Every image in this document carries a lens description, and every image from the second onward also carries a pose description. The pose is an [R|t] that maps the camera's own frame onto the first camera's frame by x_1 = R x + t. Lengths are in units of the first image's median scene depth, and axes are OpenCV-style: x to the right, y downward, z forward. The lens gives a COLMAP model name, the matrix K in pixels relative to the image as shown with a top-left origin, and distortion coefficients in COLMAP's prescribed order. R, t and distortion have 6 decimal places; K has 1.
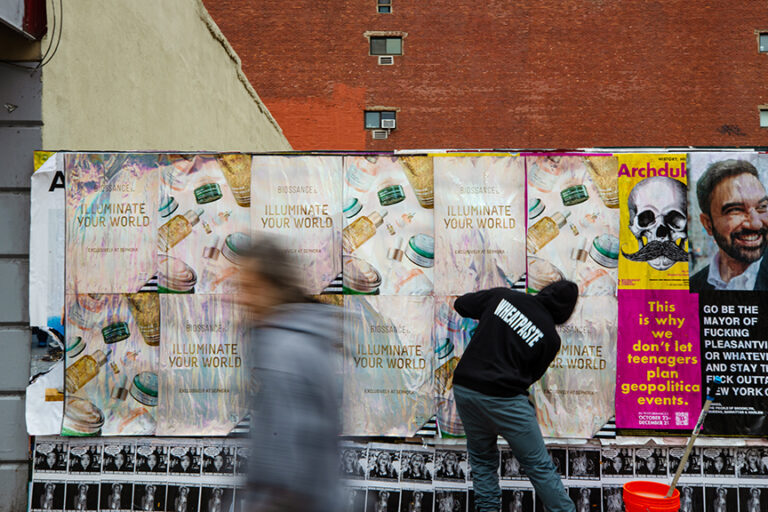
lens RADIAL K [[768.4, 0, 385.5], [0, 768.4, 248.8], [0, 0, 1]] dist [0.053356, 0.000000]
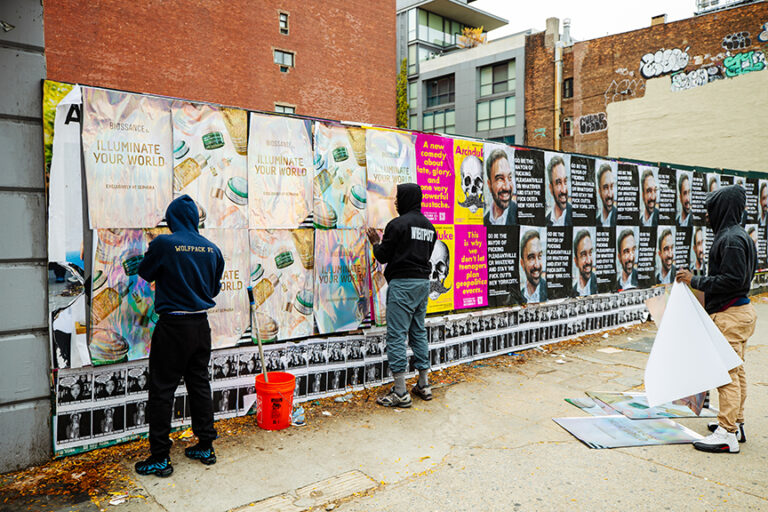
lens RADIAL K [[612.6, 0, 385.9], [0, 612.6, 258.3], [0, 0, 1]] dist [0.006136, 0.009417]
pose [[0.745648, -0.036568, 0.665336, -0.653588], [-0.022377, 0.996556, 0.079849, 0.023569], [-0.665965, -0.074427, 0.742261, 0.142916]]
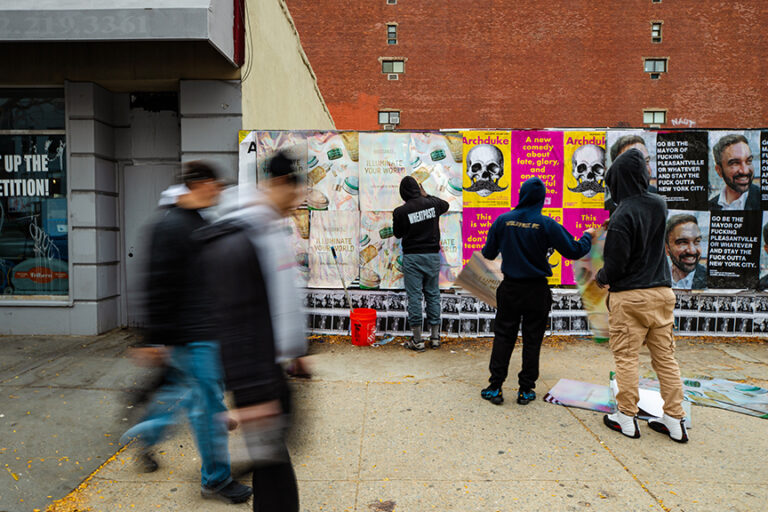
lens RADIAL K [[529.9, 0, 371.2], [0, 529.9, 254.7], [0, 0, 1]] dist [-0.006084, 0.009206]
pose [[0.999829, 0.003115, -0.018211, -0.123972], [-0.001571, 0.996447, 0.084204, 0.056939], [0.018409, -0.084161, 0.996282, -0.238364]]
